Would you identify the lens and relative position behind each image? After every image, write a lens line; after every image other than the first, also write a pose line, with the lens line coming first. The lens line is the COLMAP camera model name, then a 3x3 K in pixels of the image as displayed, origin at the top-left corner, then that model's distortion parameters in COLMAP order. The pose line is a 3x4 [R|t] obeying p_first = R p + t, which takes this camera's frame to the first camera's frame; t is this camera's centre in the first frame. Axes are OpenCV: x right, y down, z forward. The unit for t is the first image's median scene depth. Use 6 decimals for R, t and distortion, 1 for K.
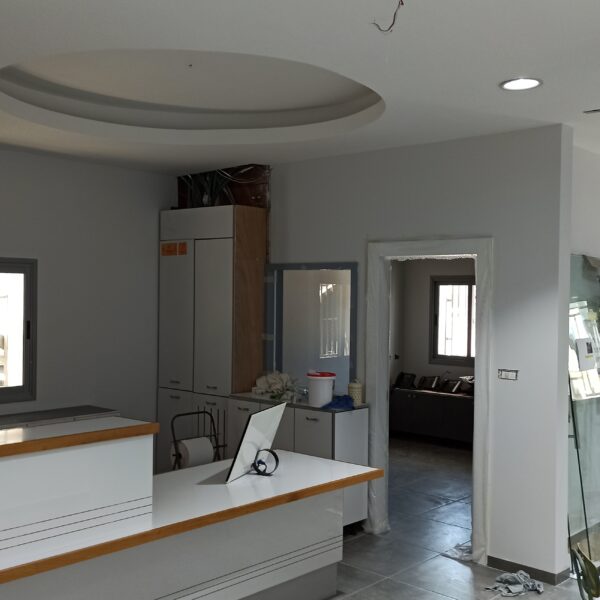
lens RADIAL K [[803.7, 0, 300.0], [0, 803.7, 300.0], [0, 0, 1]] dist [0.076046, -0.037837]
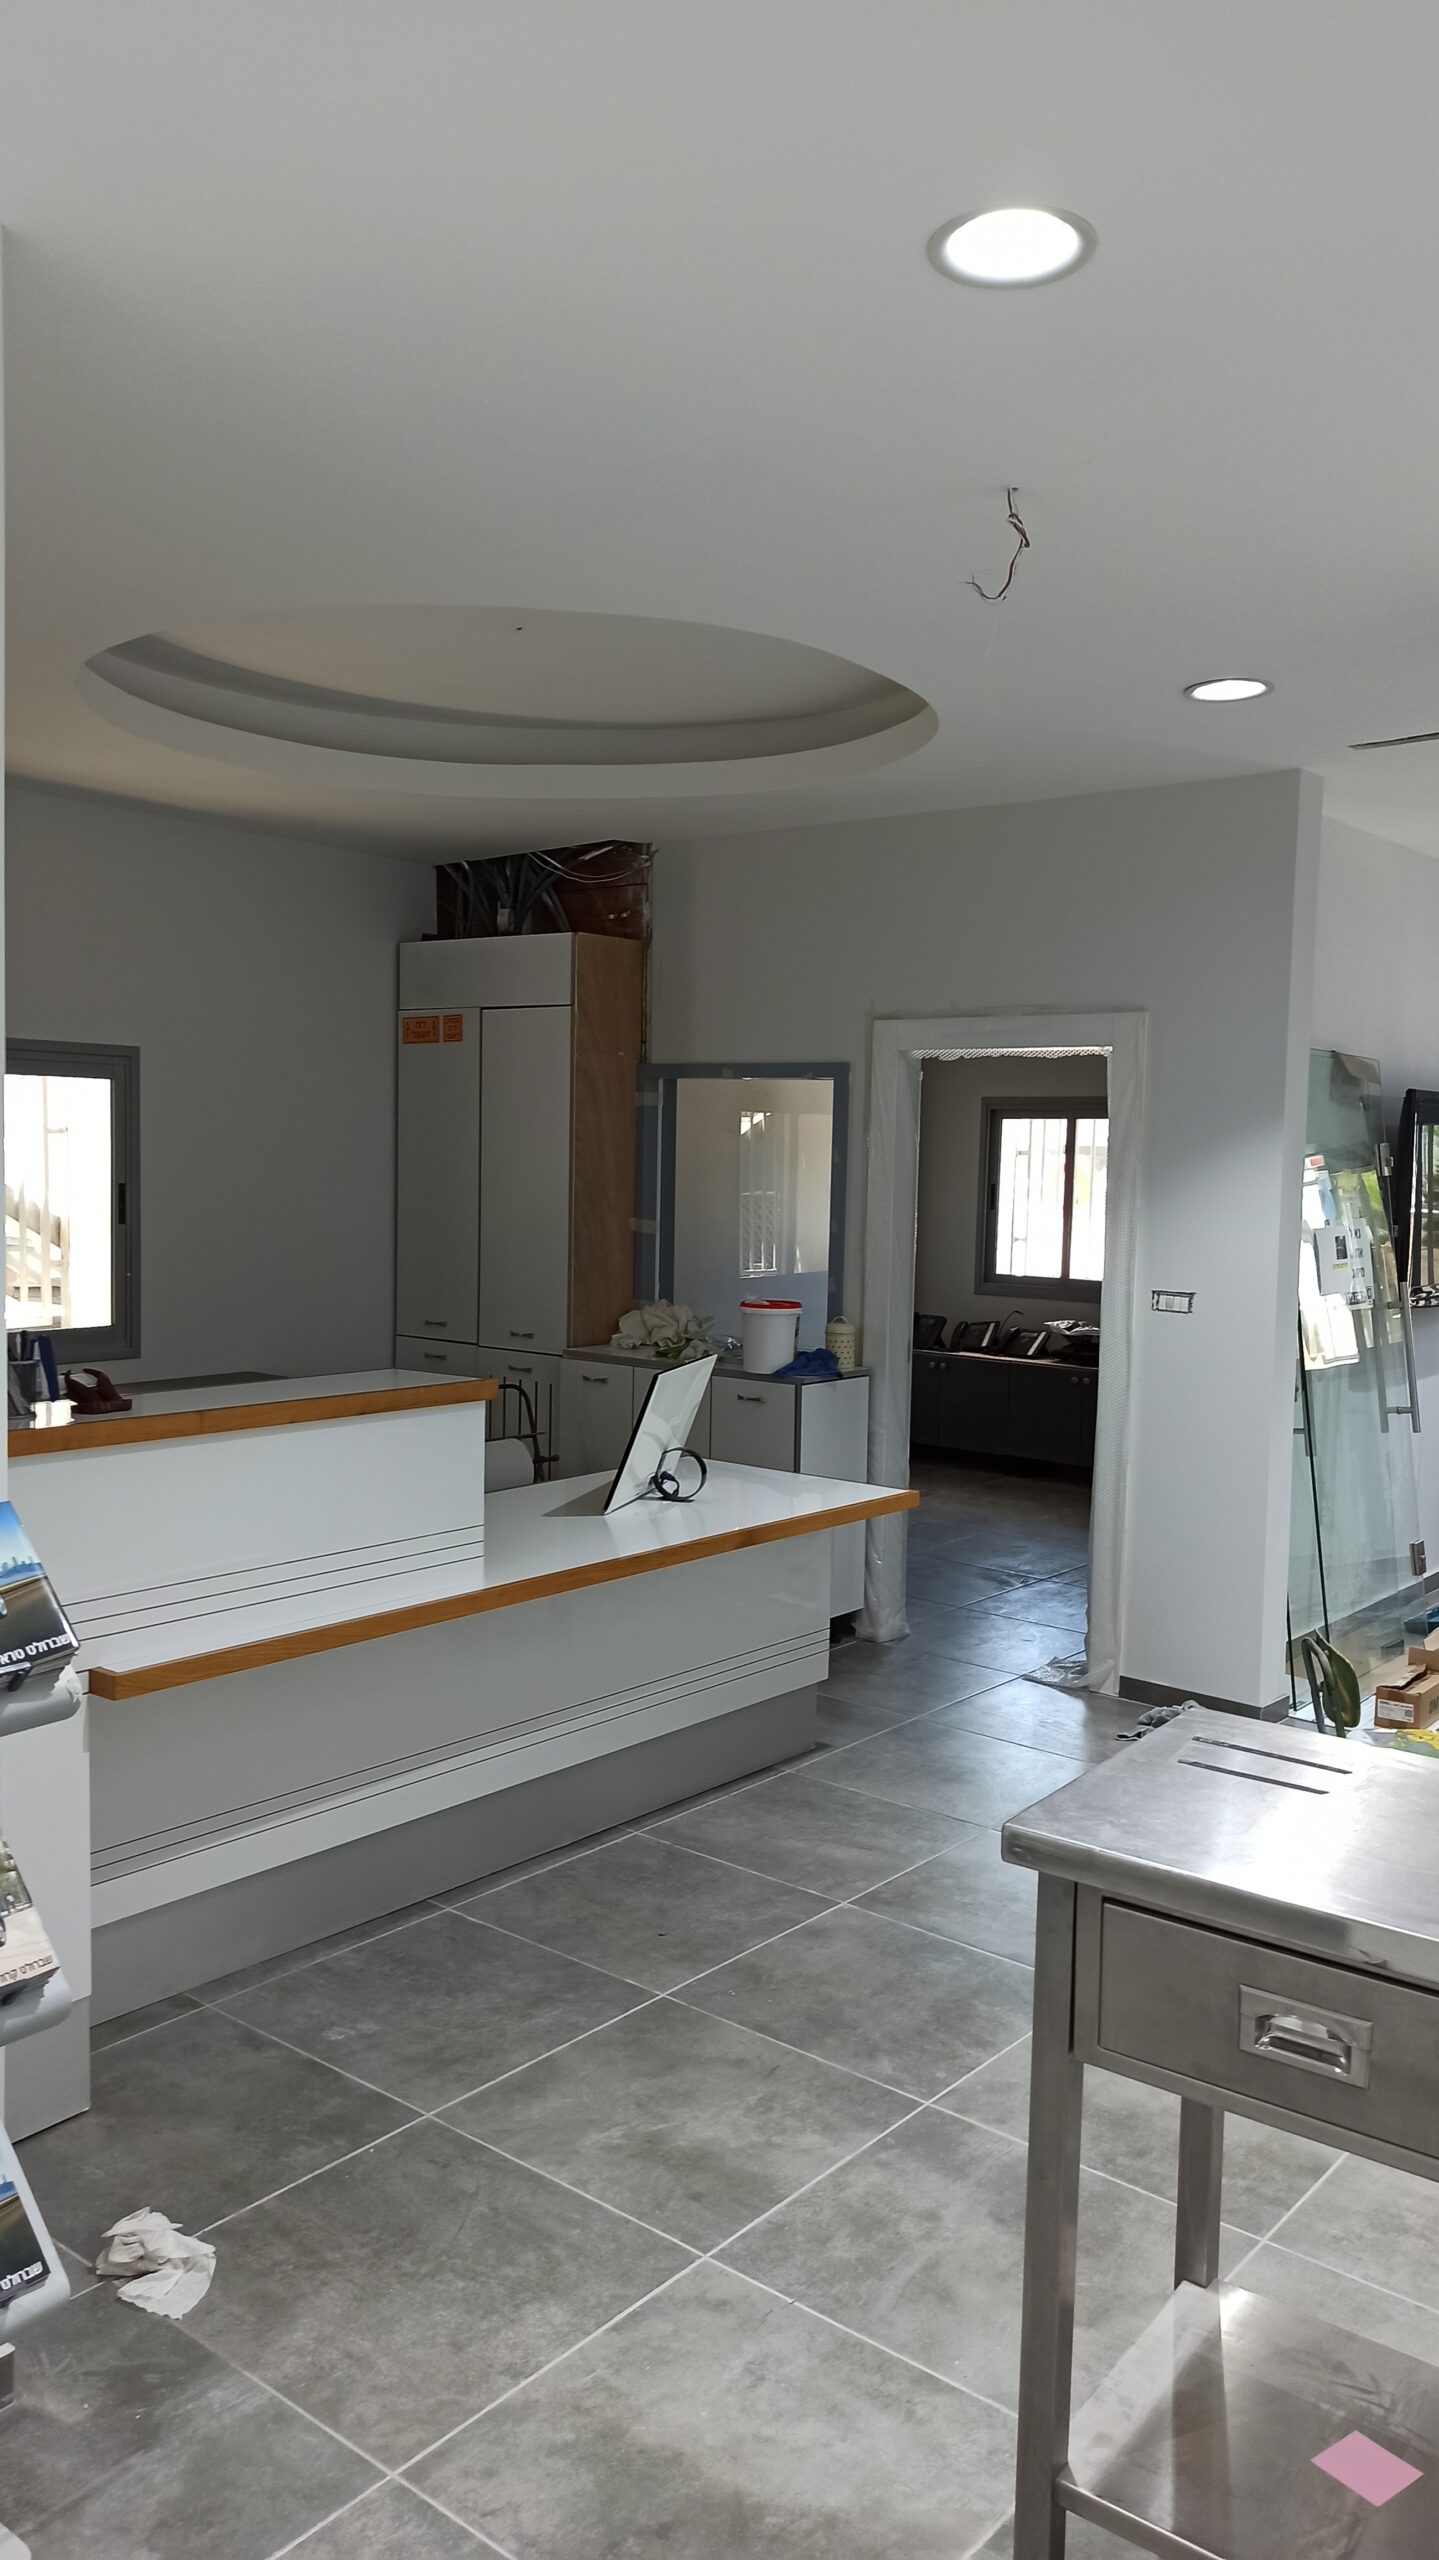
lens RADIAL K [[1926.9, 0, 717.0], [0, 1926.9, 1279.6], [0, 0, 1]] dist [0.065617, -0.003472]
pose [[0.998940, 0.006027, 0.045644, -0.052342], [-0.008850, 0.998043, 0.061904, 0.009234], [-0.045182, -0.062243, 0.997038, -0.102590]]
